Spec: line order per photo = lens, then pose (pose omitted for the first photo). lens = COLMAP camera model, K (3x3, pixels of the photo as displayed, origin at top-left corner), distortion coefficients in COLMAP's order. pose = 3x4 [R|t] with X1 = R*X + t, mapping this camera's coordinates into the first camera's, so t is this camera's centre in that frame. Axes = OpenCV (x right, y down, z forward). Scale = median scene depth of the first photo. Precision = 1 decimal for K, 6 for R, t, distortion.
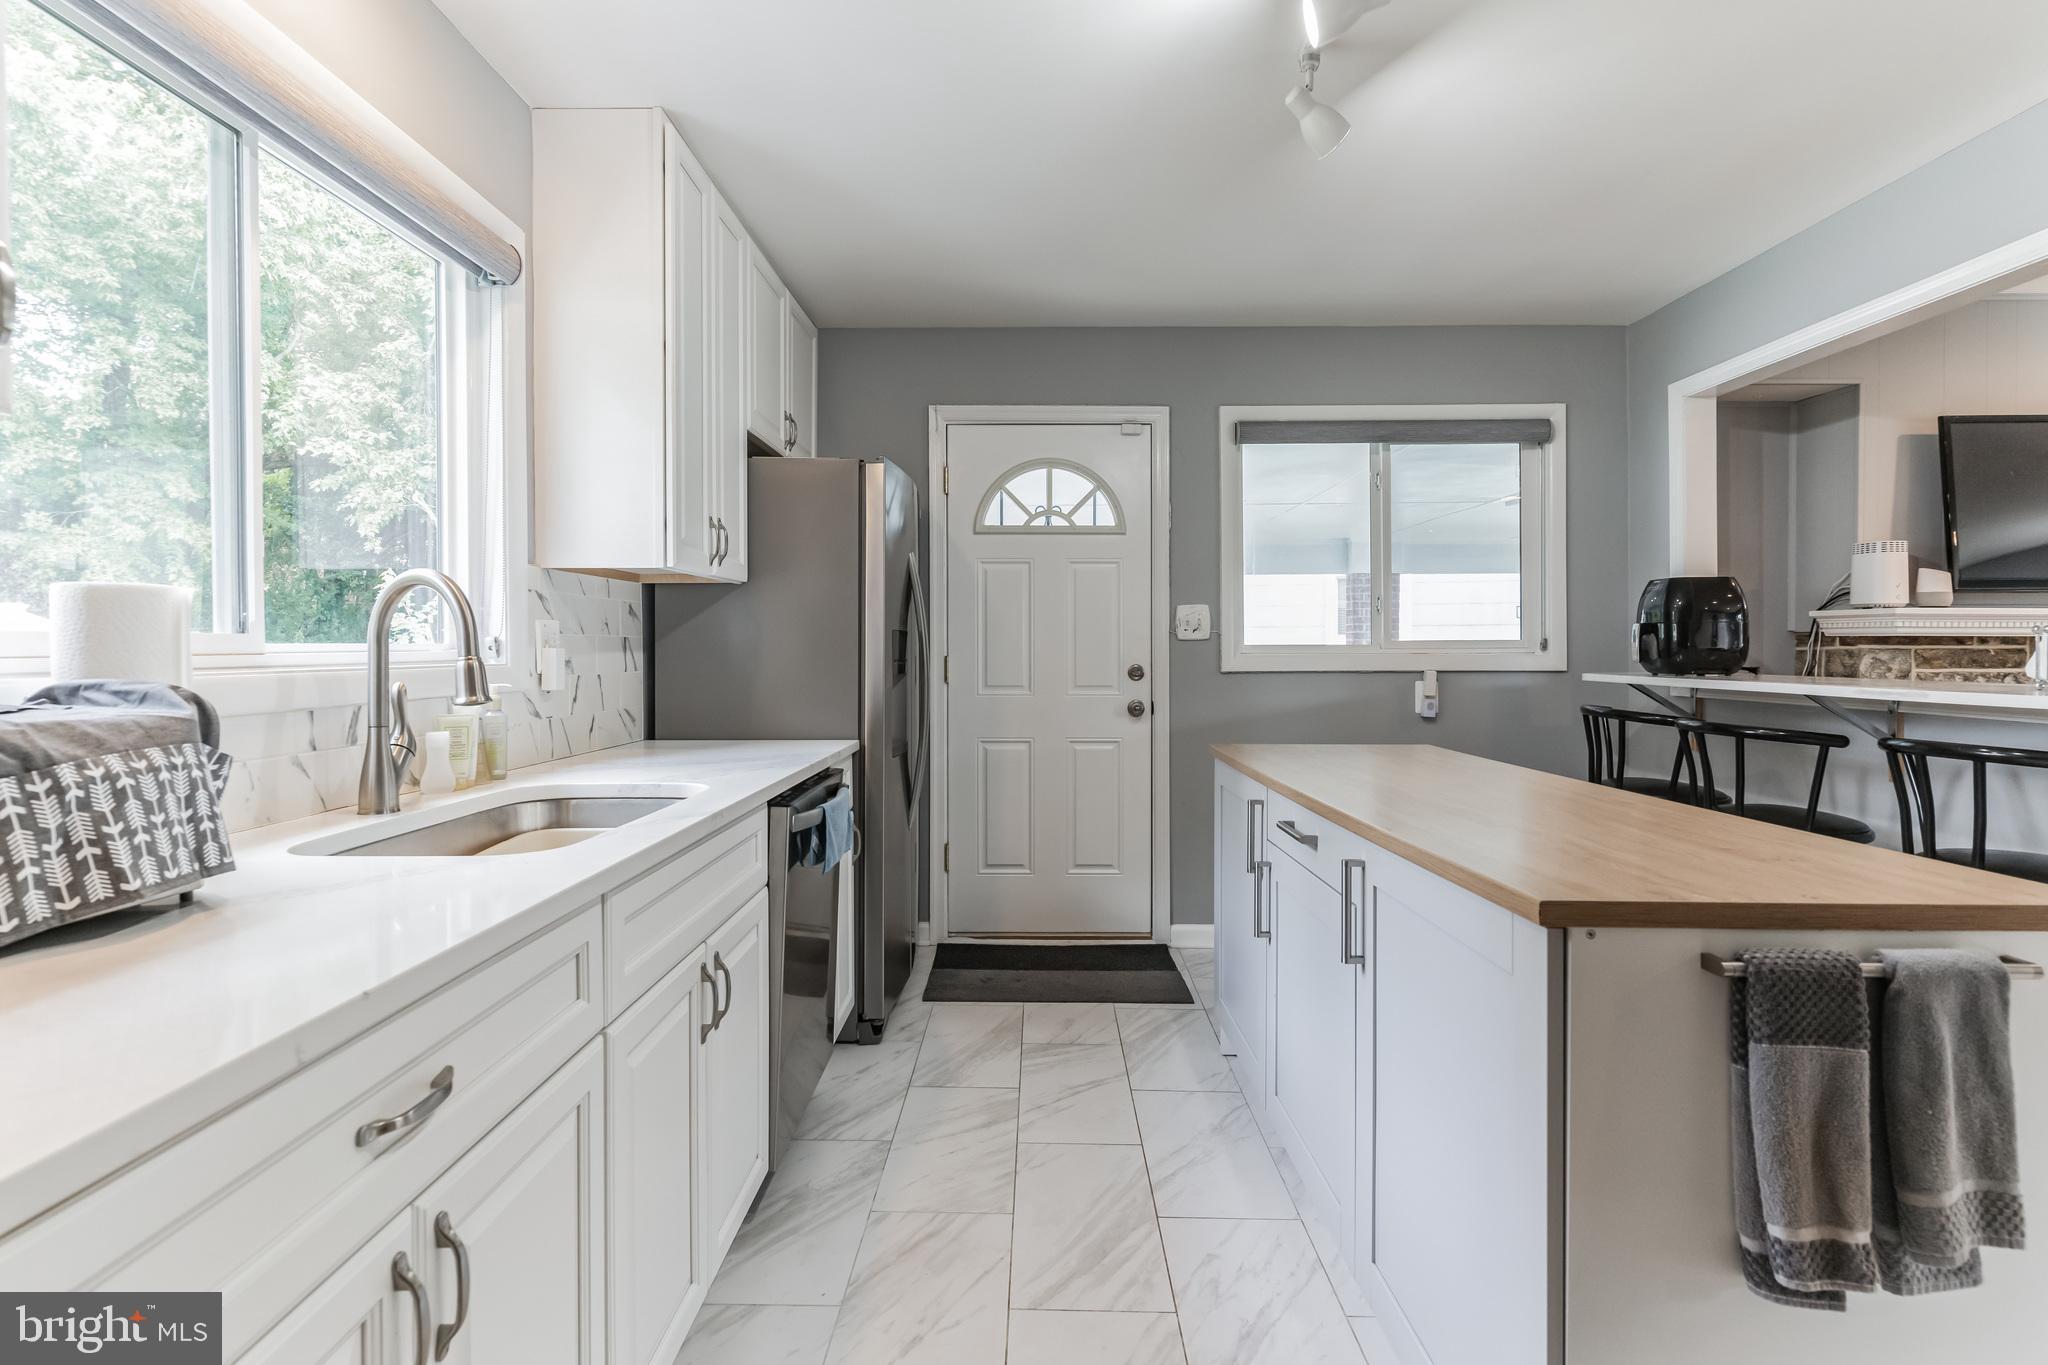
lens RADIAL K [[976.8, 0, 1021.0], [0, 976.8, 656.7], [0, 0, 1]] dist [0.010463, -0.000124]
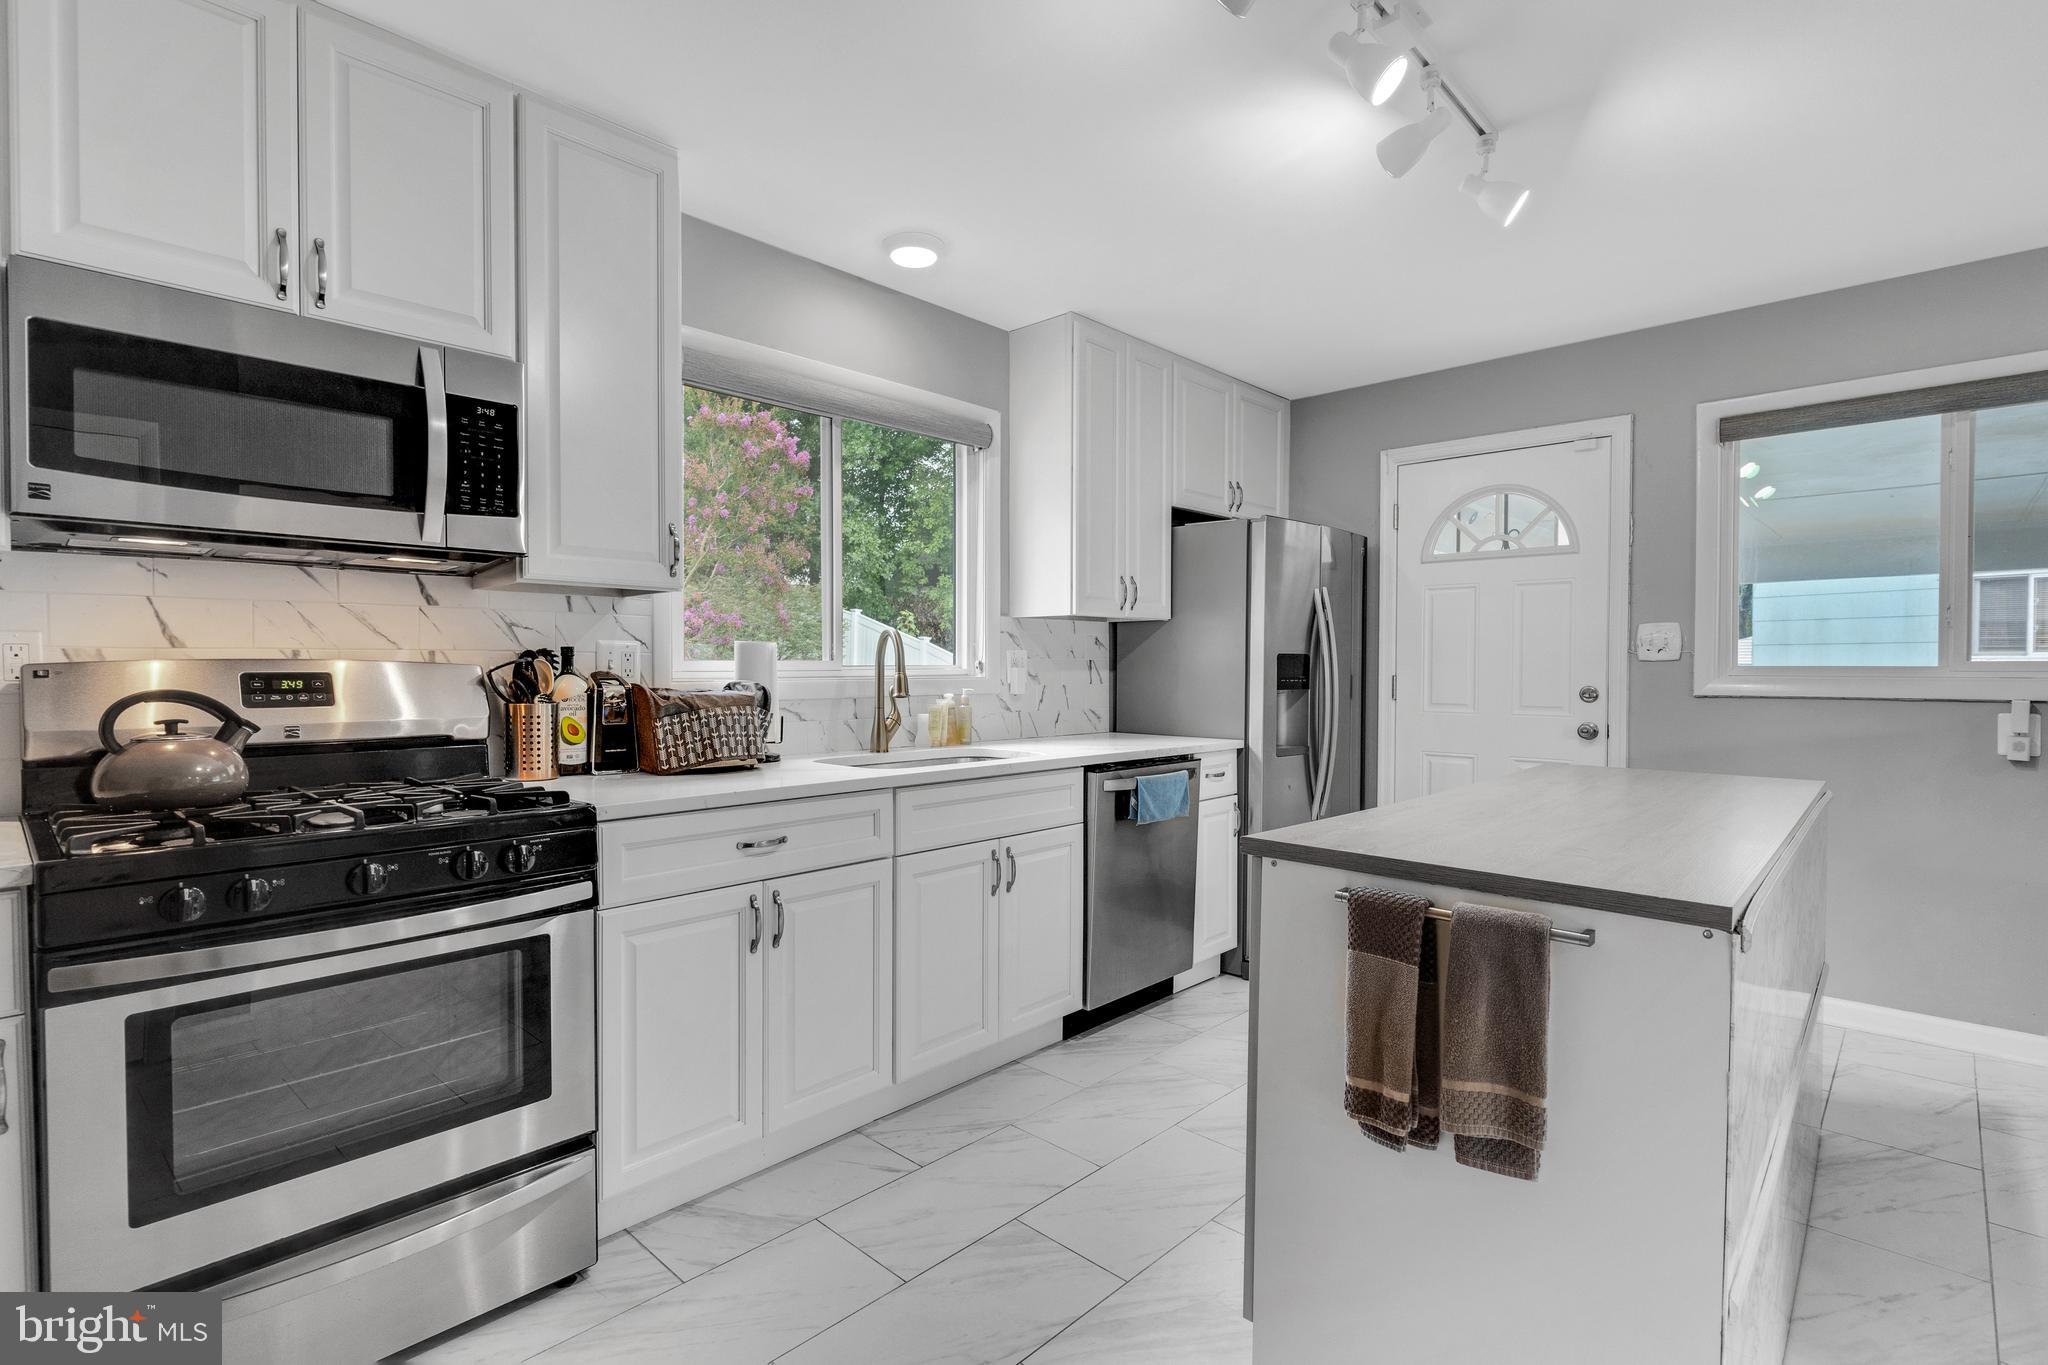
lens RADIAL K [[955.0, 0, 1021.2], [0, 955.0, 677.8], [0, 0, 1]] dist [0.017429, 0.000236]
pose [[0.741131, 0.010596, -0.671277, 0.830904], [-0.008562, 0.999943, 0.006331, -0.003508], [0.671306, 0.001056, 0.741180, -0.220960]]
